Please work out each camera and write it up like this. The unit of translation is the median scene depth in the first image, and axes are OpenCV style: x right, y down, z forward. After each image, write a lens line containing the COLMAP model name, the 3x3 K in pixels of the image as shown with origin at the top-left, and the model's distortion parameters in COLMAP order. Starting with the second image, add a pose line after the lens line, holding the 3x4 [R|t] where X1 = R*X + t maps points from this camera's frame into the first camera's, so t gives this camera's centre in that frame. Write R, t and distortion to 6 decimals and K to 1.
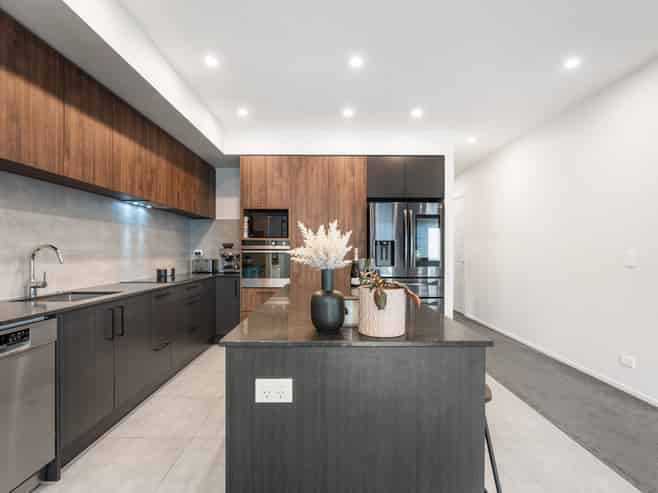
lens RADIAL K [[337.7, 0, 329.3], [0, 337.7, 253.1], [0, 0, 1]] dist [-0.001485, -0.000084]
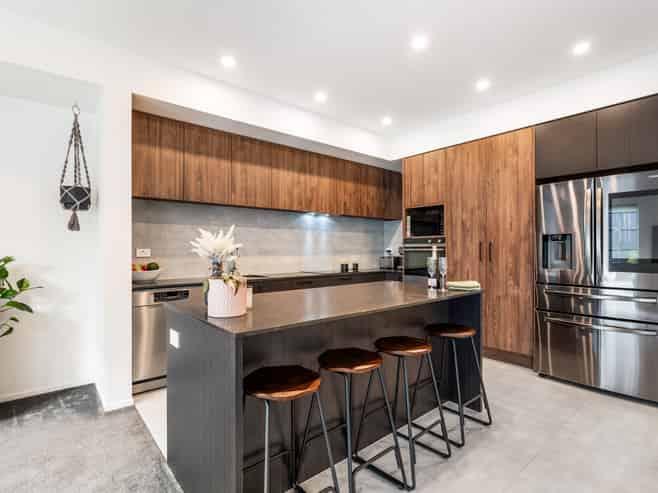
lens RADIAL K [[337.7, 0, 329.3], [0, 337.7, 253.1], [0, 0, 1]] dist [-0.001485, -0.000084]
pose [[0.643994, 0.006908, -0.764999, 0.401387], [-0.002897, 0.999974, 0.006591, 0.000408], [0.765025, -0.002028, 0.643998, 0.140867]]
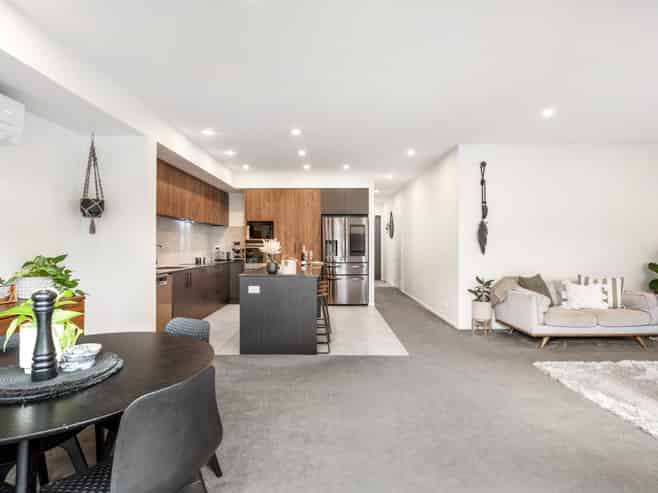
lens RADIAL K [[333.7, 0, 329.0], [0, 333.7, 246.5], [0, 0, 1]] dist [0.000089, 0.000029]
pose [[0.999932, -0.000203, -0.011696, 0.168871], [0.000181, 0.999998, -0.001852, -0.004623], [0.011697, 0.001850, 0.999930, -0.628397]]
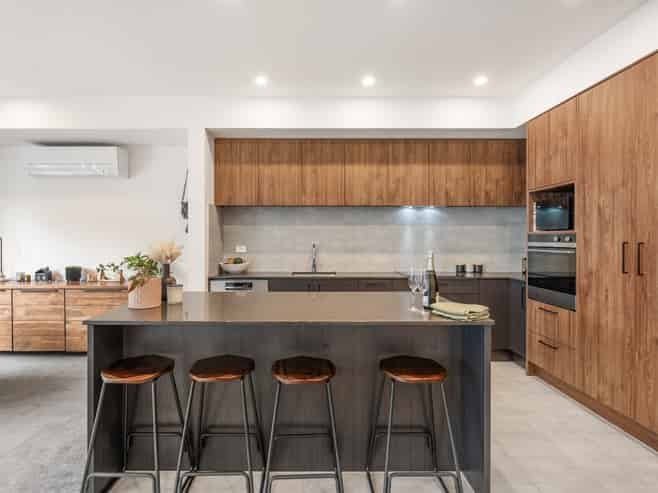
lens RADIAL K [[344.8, 0, 314.2], [0, 344.8, 243.4], [0, 0, 1]] dist [0.000053, 0.000267]
pose [[-0.009570, 0.010608, -0.999898, 0.517775], [-0.008615, 0.999906, 0.010691, -0.022948], [0.999917, 0.008716, -0.009477, 0.532911]]
